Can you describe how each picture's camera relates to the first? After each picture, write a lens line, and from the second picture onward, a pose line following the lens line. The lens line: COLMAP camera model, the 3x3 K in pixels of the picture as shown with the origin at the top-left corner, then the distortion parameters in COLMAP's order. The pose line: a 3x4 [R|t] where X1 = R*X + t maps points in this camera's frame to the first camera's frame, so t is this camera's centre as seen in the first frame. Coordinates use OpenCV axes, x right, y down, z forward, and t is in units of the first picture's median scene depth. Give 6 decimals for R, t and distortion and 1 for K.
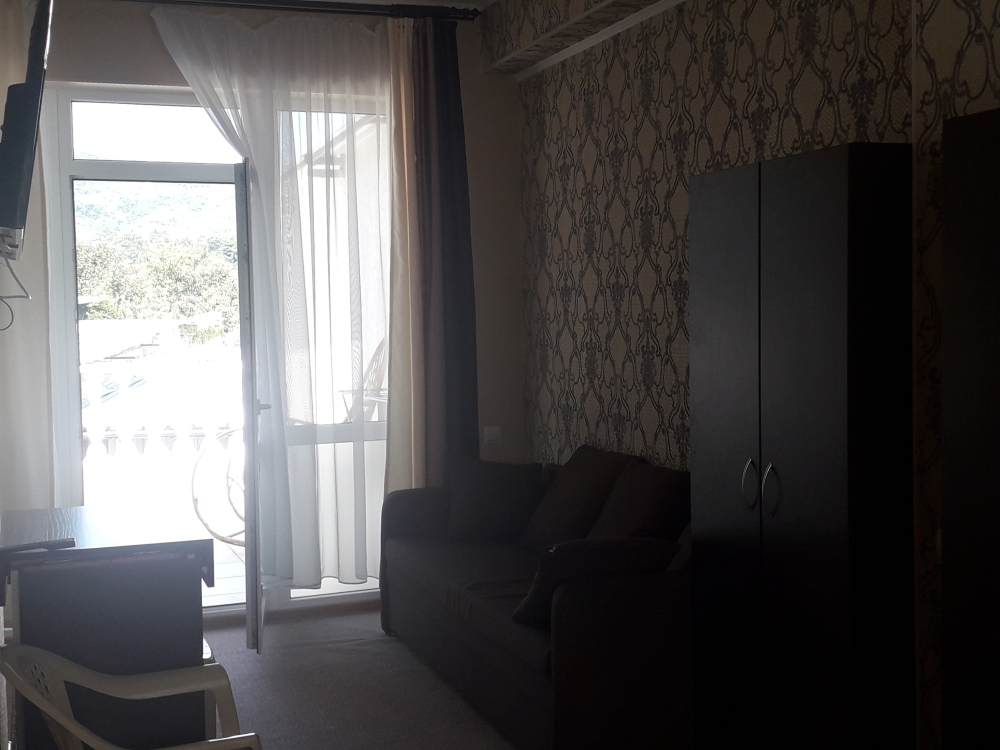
lens RADIAL K [[1293.4, 0, 498.2], [0, 1293.4, 372.0], [0, 0, 1]] dist [0.059108, 0.000000]
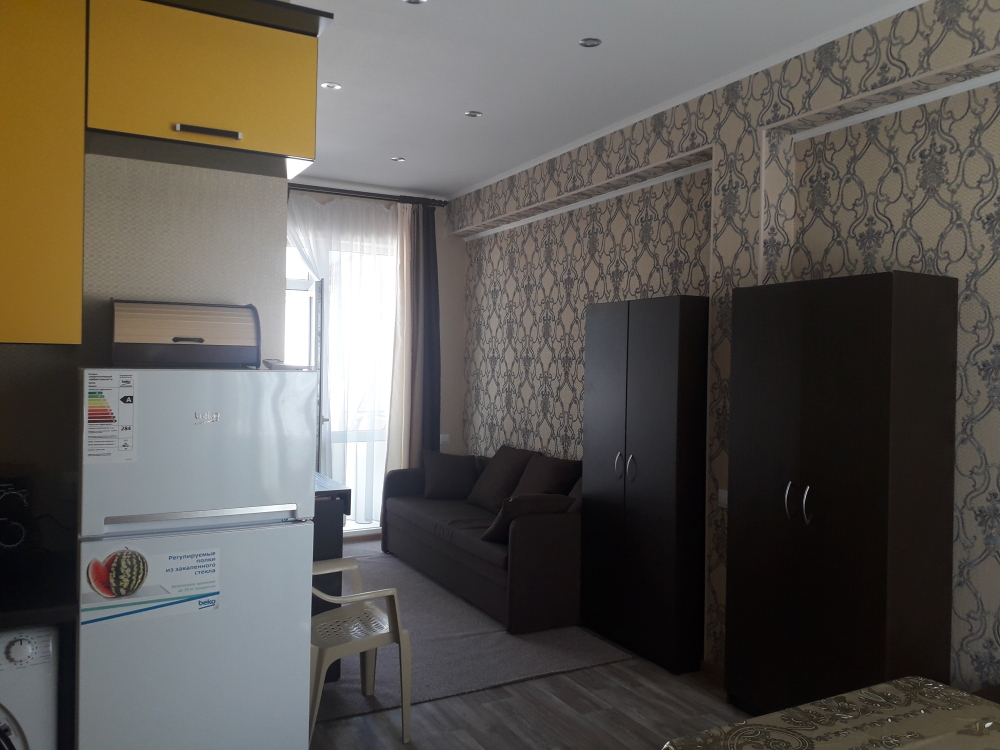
lens RADIAL K [[798.1, 0, 504.4], [0, 798.1, 363.8], [0, 0, 1]] dist [0.075165, -0.096496]
pose [[0.986808, 0.036046, 0.157830, -0.111833], [-0.027946, 0.998191, -0.053242, 0.002202], [-0.159464, 0.048129, 0.986030, -0.100575]]
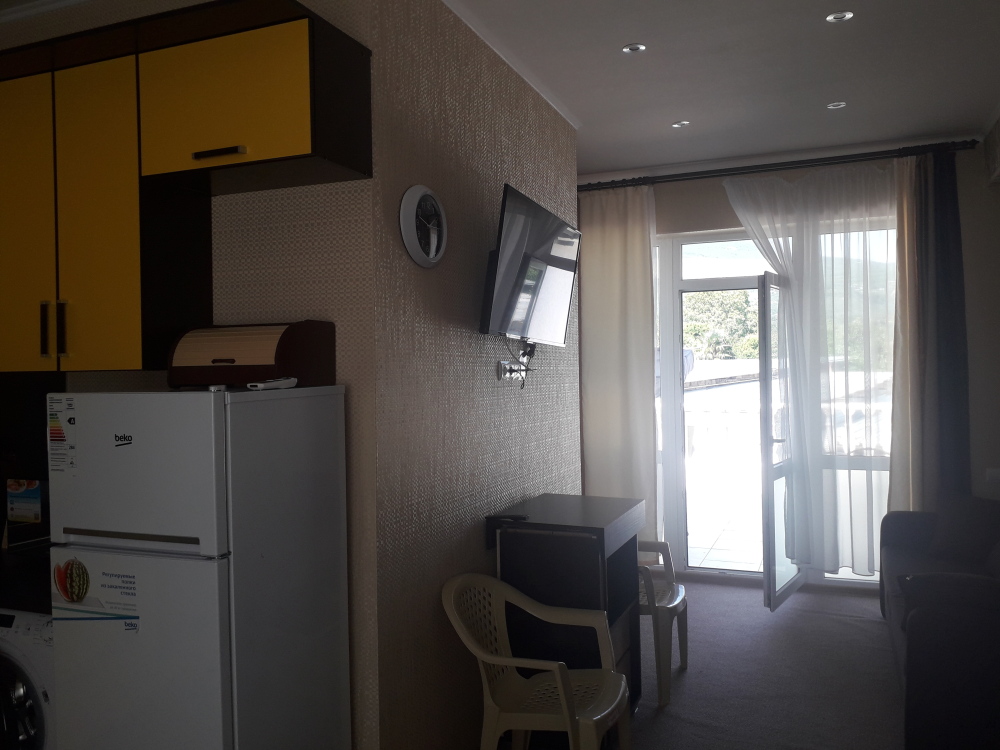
lens RADIAL K [[798.1, 0, 506.4], [0, 798.1, 364.3], [0, 0, 1]] dist [0.075165, -0.096496]
pose [[0.747209, 0.003558, -0.664580, 0.183525], [-0.034398, 0.998852, -0.033326, -0.016988], [0.663699, 0.047761, 0.746474, 0.117349]]
